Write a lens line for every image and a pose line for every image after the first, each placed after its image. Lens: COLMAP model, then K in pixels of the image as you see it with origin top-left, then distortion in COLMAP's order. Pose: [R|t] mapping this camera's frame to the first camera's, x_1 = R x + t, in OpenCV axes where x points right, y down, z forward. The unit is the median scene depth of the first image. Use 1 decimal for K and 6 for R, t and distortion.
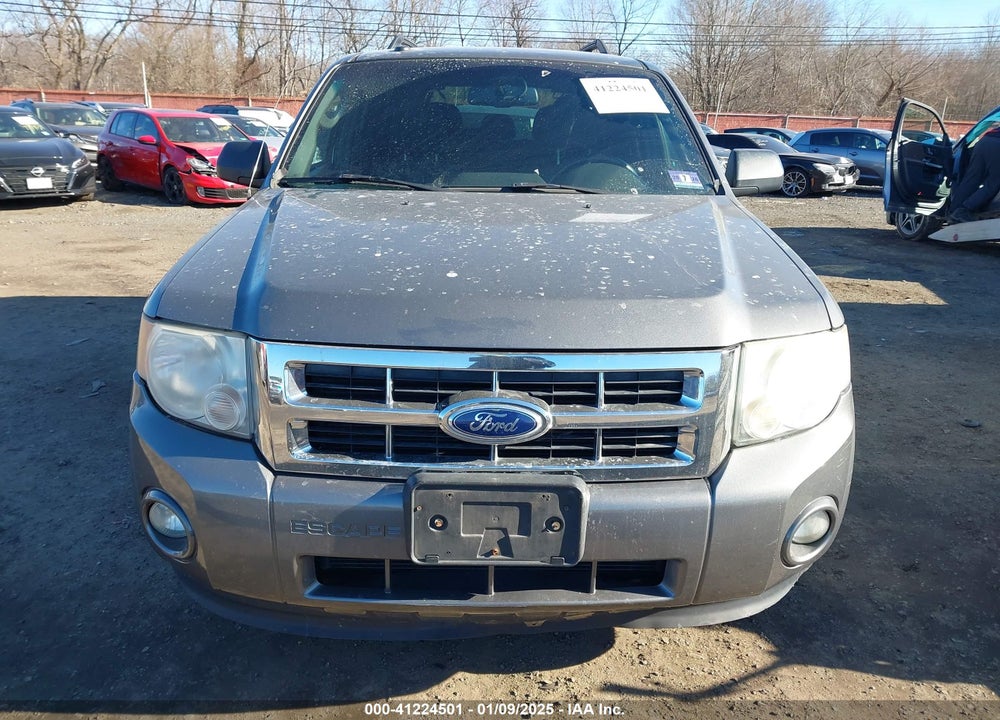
lens RADIAL K [[772.4, 0, 495.6], [0, 772.4, 376.3], [0, 0, 1]] dist [0.049097, -0.056834]
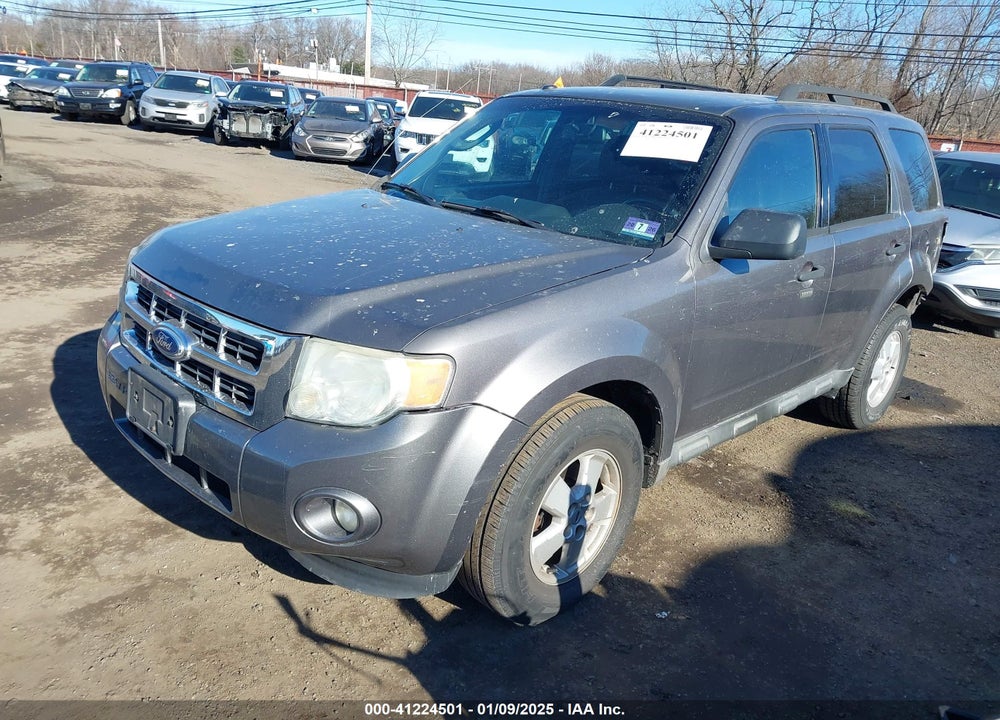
lens RADIAL K [[772.4, 0, 495.6], [0, 772.4, 376.3], [0, 0, 1]] dist [0.049097, -0.056834]
pose [[0.709785, 0.268740, -0.651141, 0.760841], [-0.290009, 0.953876, 0.077557, -0.092246], [0.641950, 0.133788, 0.754984, 0.160625]]
